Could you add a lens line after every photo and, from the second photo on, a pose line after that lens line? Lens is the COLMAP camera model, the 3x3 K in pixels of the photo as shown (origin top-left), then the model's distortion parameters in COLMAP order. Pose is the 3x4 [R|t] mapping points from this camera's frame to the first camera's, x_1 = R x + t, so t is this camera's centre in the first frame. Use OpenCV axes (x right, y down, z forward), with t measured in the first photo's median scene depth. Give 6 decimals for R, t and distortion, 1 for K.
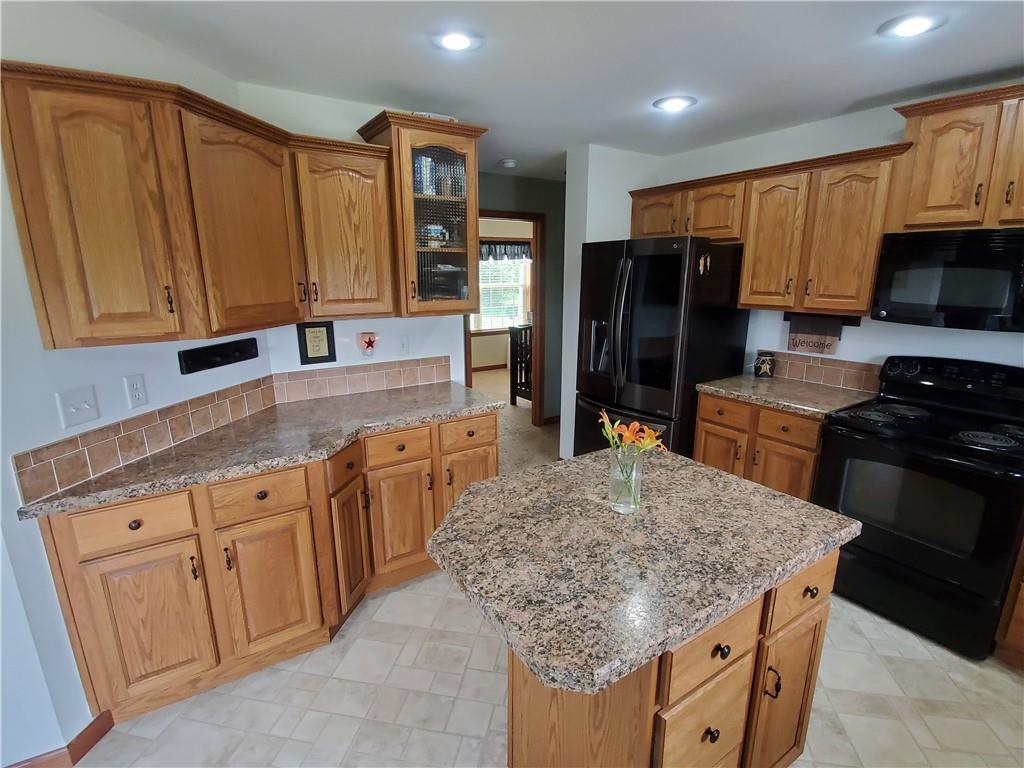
lens RADIAL K [[498.6, 0, 510.6], [0, 498.6, 391.3], [0, 0, 1]] dist [-0.021952, -0.000670]
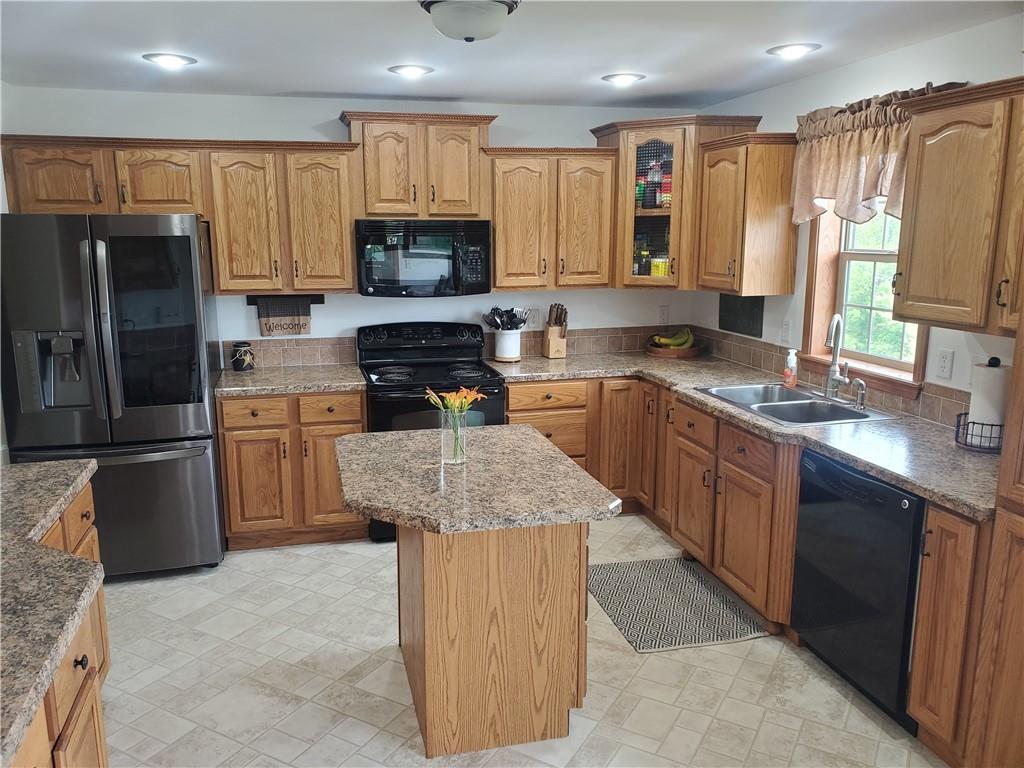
lens RADIAL K [[784.3, 0, 512.0], [0, 784.3, 384.0], [0, 0, 1]] dist [0.000392, -0.001317]
pose [[0.310587, -0.179433, 0.933456, -0.808542], [0.218754, 0.969156, 0.113509, -0.074149], [-0.925031, 0.168942, 0.340259, 0.107903]]
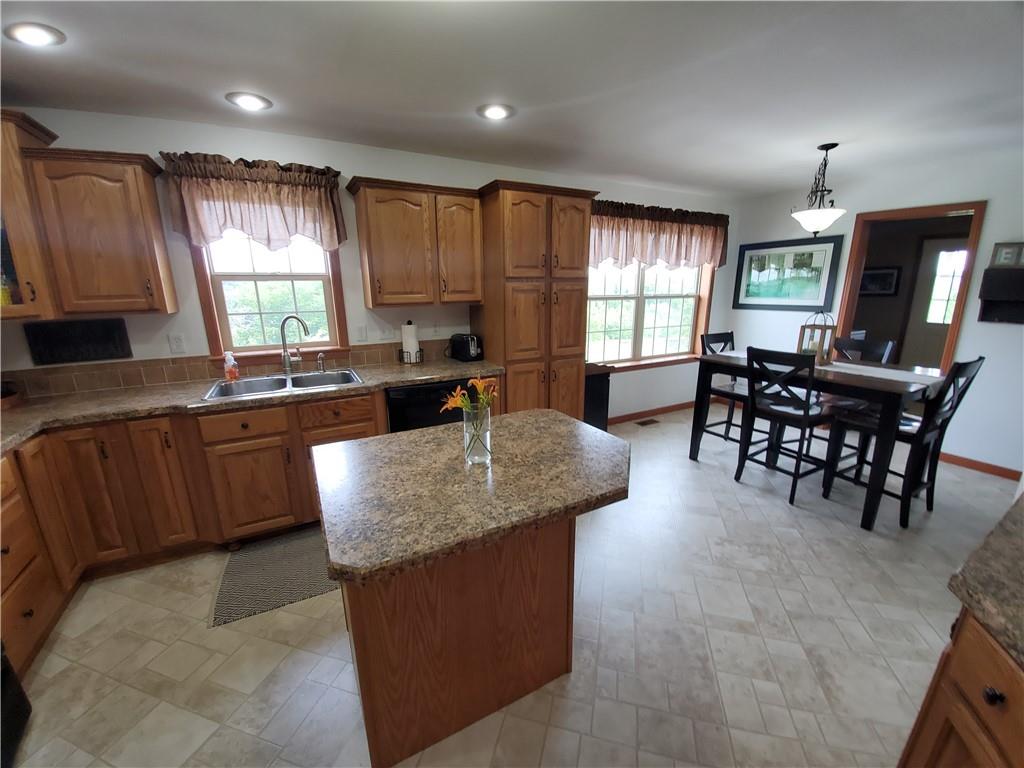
lens RADIAL K [[402.2, 0, 510.3], [0, 402.2, 389.4], [0, 0, 1]] dist [-0.025427, -0.000323]
pose [[-0.996153, -0.006604, 0.087387, 0.038663], [0.034150, 0.889083, 0.456470, -0.185797], [-0.080709, 0.457698, -0.885437, 0.965649]]
